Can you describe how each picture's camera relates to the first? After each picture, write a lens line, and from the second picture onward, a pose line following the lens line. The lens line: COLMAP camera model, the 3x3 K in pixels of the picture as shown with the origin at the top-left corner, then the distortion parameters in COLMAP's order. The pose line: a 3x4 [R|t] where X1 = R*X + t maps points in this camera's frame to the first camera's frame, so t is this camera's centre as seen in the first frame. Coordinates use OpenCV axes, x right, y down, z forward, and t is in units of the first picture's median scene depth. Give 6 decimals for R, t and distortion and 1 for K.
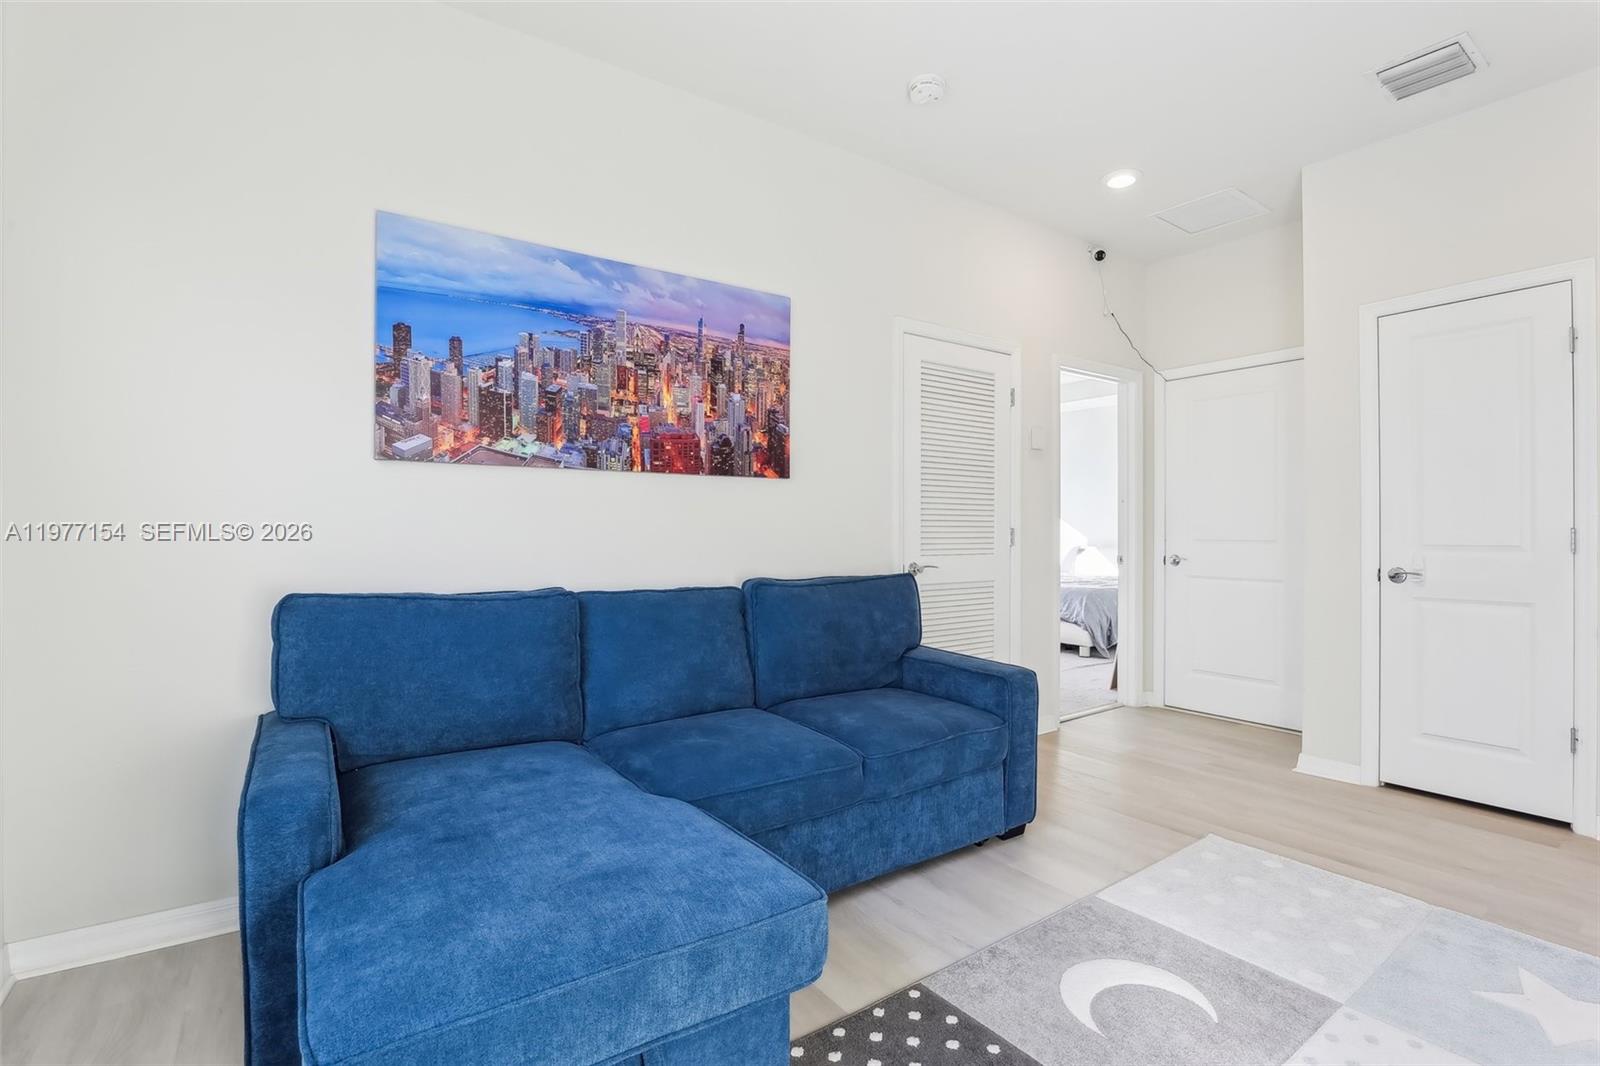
lens RADIAL K [[737.8, 0, 809.9], [0, 737.8, 526.6], [0, 0, 1]] dist [-0.033405, -0.000013]
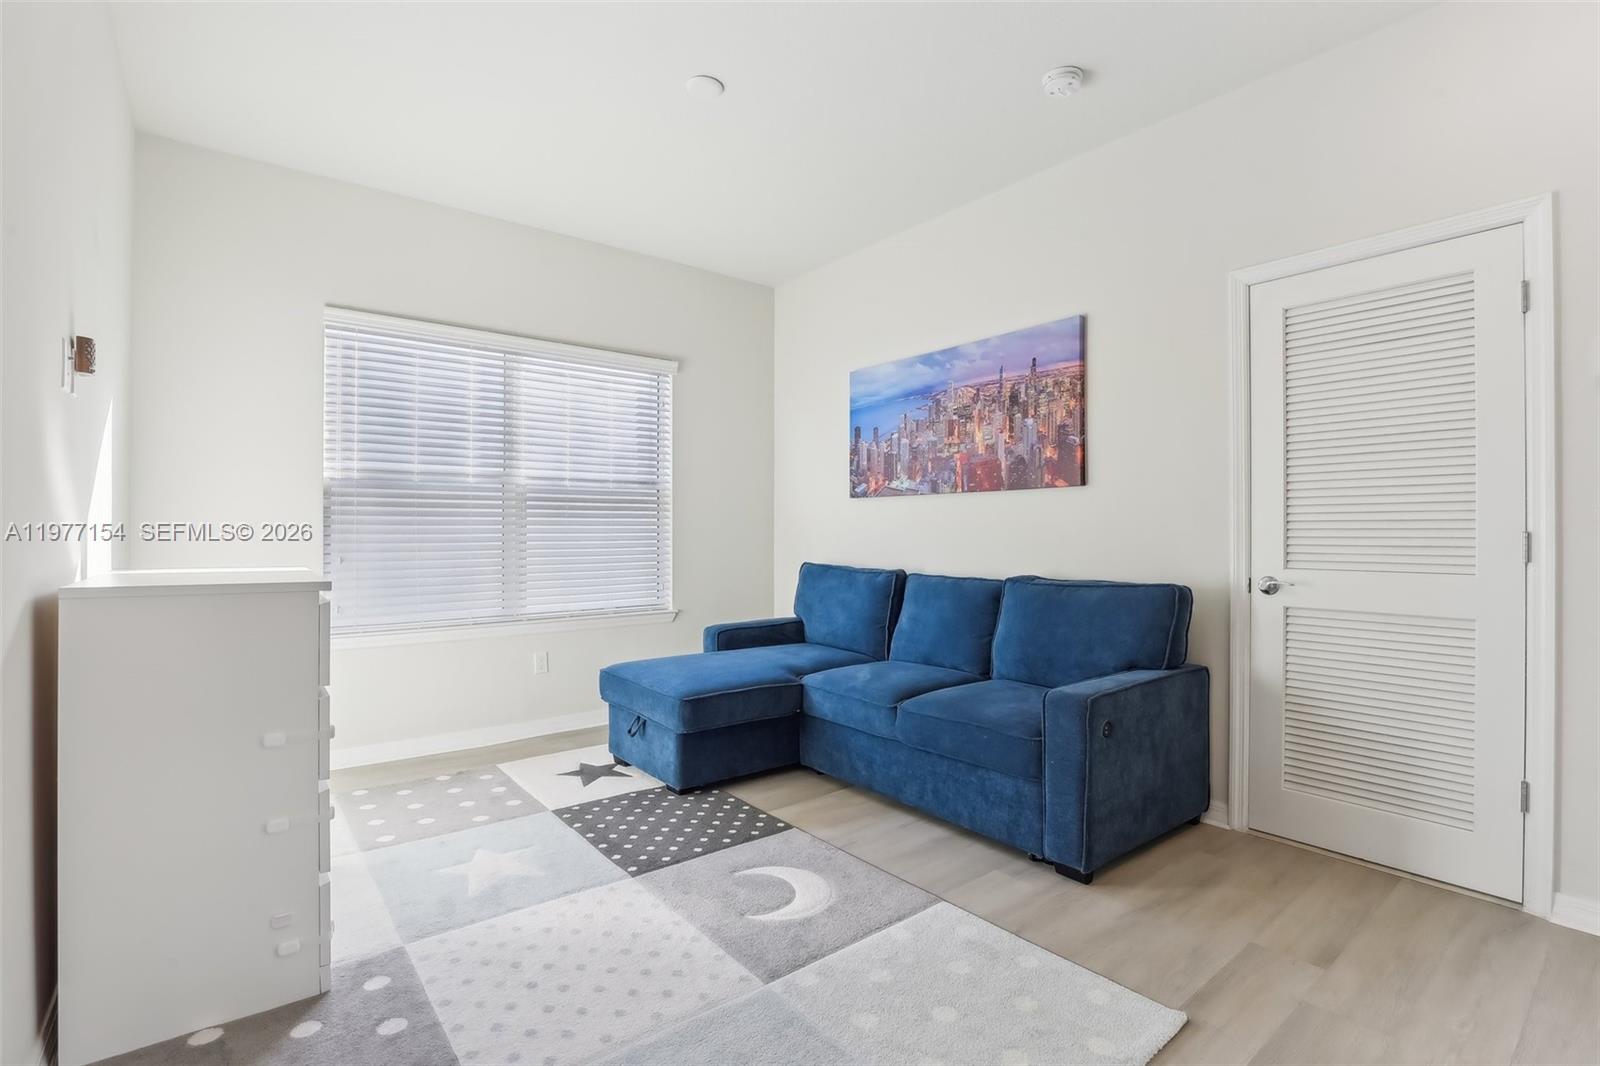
lens RADIAL K [[737.8, 0, 809.9], [0, 737.8, 526.6], [0, 0, 1]] dist [-0.033405, -0.000013]
pose [[0.063933, -0.012859, -0.997871, 1.129138], [-0.001181, 0.999915, -0.012961, 0.008572], [0.997953, 0.002007, 0.063913, 0.618132]]
